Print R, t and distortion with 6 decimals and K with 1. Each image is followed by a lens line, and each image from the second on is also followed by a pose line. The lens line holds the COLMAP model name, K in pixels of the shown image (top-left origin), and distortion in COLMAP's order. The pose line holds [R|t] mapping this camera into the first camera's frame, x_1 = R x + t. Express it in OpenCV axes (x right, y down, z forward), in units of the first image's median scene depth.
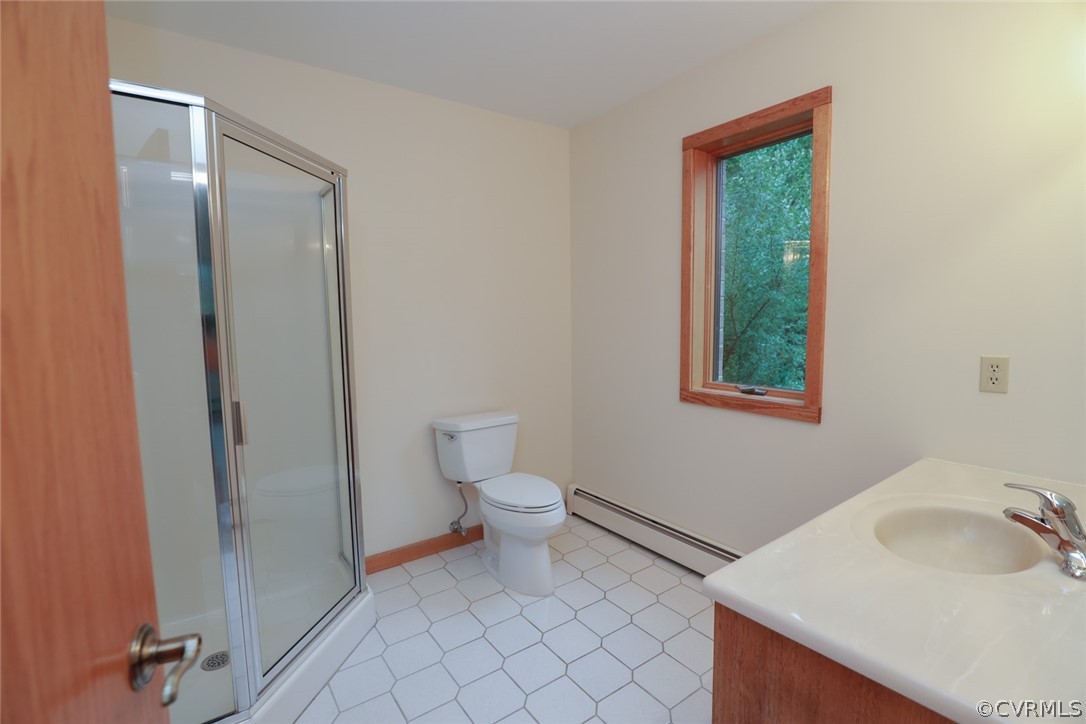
lens RADIAL K [[496.5, 0, 545.4], [0, 496.5, 367.8], [0, 0, 1]] dist [-0.037466, 0.007537]
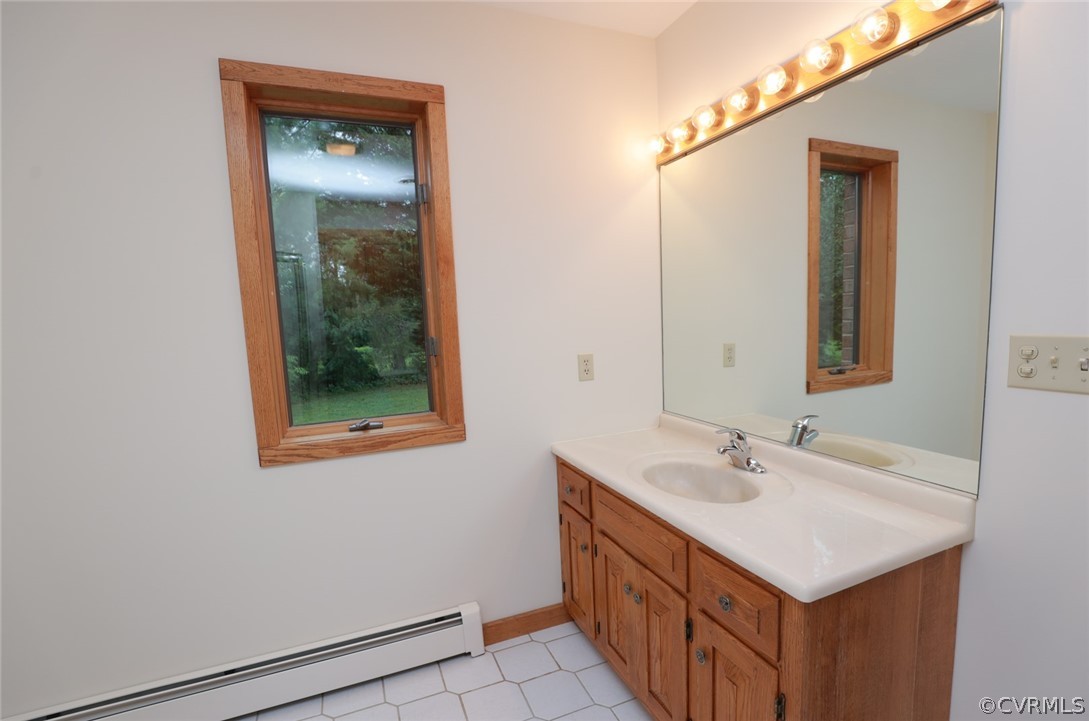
lens RADIAL K [[523.6, 0, 549.1], [0, 523.6, 370.7], [0, 0, 1]] dist [-0.015088, -0.000129]
pose [[0.233199, -0.103369, 0.966919, -0.353150], [0.136079, 0.988019, 0.072806, -0.068910], [-0.962861, 0.114600, 0.244471, 0.542186]]
